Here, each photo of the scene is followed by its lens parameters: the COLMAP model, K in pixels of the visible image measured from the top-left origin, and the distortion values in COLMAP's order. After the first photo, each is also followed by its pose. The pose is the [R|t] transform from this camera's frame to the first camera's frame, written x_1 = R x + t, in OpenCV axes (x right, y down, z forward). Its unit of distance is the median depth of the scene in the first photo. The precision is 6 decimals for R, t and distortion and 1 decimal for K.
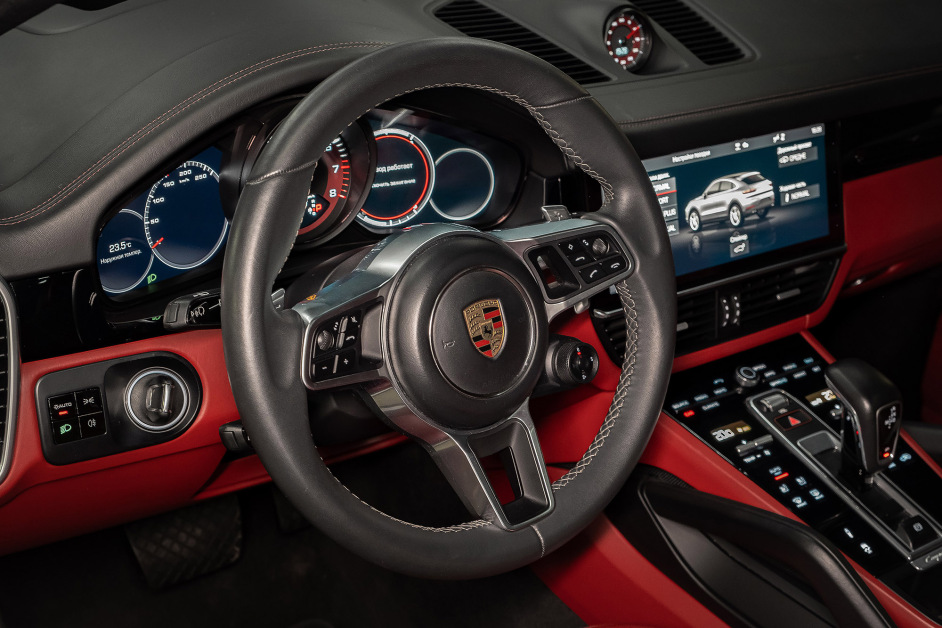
lens RADIAL K [[1357.4, 0, 471.0], [0, 1357.4, 314.0], [0, 0, 1]] dist [0.004506, -0.038138]
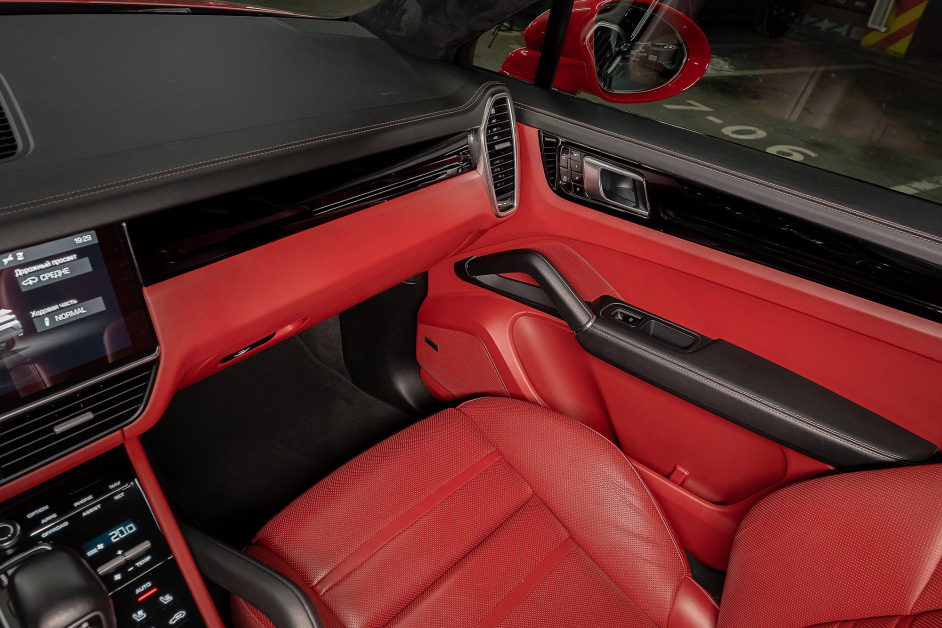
lens RADIAL K [[661.5, 0, 472.4], [0, 661.5, 299.5], [0, 0, 1]] dist [-0.006847, -0.004748]
pose [[0.981314, -0.081513, 0.174295, 0.462302], [0.058006, 0.989015, 0.135955, -0.152590], [-0.183463, -0.123304, 0.975263, 0.576456]]
